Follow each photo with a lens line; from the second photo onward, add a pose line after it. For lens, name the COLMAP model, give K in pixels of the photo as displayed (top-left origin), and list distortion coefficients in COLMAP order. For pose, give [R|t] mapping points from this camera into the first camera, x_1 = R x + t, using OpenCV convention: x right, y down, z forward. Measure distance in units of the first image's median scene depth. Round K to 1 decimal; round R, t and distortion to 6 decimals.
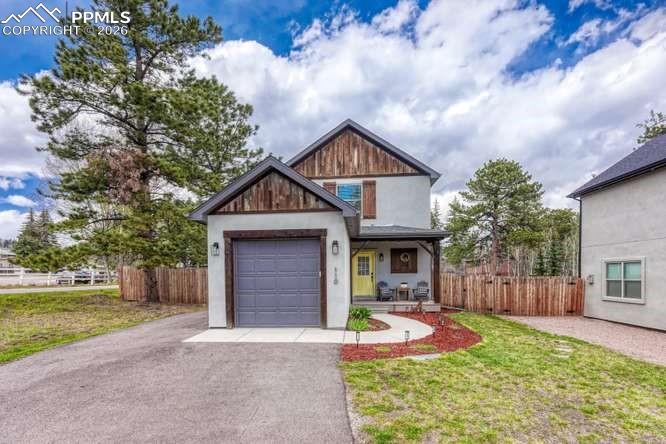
lens RADIAL K [[279.7, 0, 330.9], [0, 279.7, 271.9], [0, 0, 1]] dist [0.001507, 0.000051]
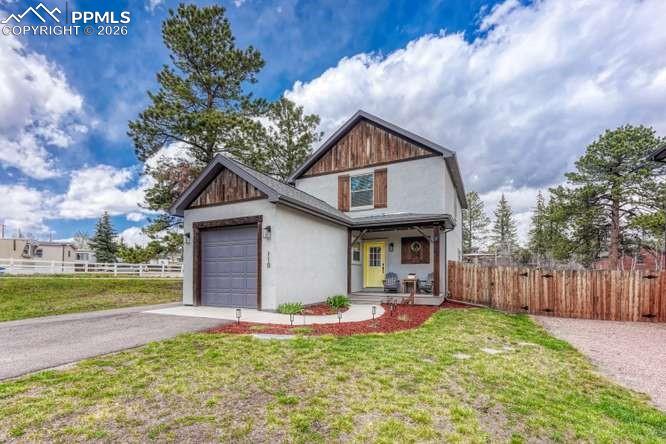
lens RADIAL K [[274.5, 0, 352.5], [0, 274.5, 265.9], [0, 0, 1]] dist [-0.001150, -0.000096]
pose [[0.946089, -0.001312, -0.323905, 0.359512], [-0.005709, 0.999769, -0.020723, 0.031736], [0.323857, 0.021455, 0.945863, 0.076179]]
